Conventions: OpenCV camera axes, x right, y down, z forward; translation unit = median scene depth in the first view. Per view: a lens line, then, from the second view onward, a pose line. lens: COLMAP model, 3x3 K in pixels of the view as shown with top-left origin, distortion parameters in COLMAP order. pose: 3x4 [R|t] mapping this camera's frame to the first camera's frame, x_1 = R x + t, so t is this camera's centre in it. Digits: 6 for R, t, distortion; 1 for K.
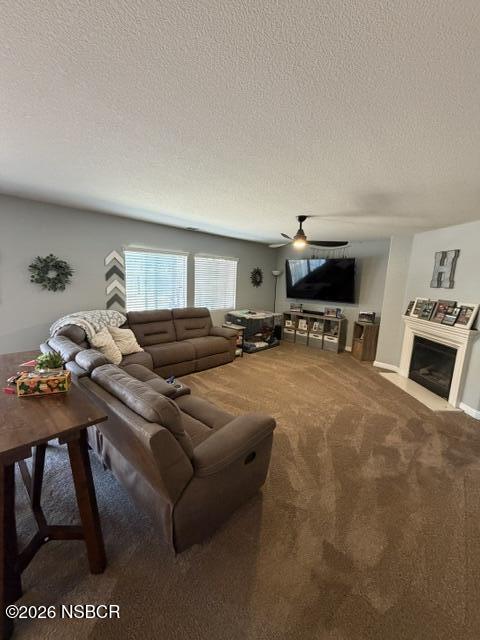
lens RADIAL K [[257.3, 0, 241.8], [0, 257.3, 318.8], [0, 0, 1]] dist [0.009630, -0.001379]
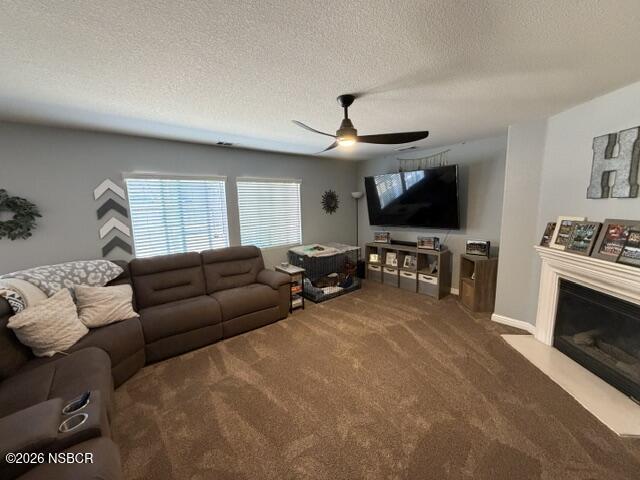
lens RADIAL K [[257.3, 0, 318.8], [0, 257.3, 241.0], [0, 0, 1]] dist [0.009630, -0.001379]
pose [[0.990211, -0.048278, -0.130963, 0.187107], [0.045940, 0.998727, -0.020816, -0.038464], [0.131802, 0.014595, 0.991169, 0.314396]]
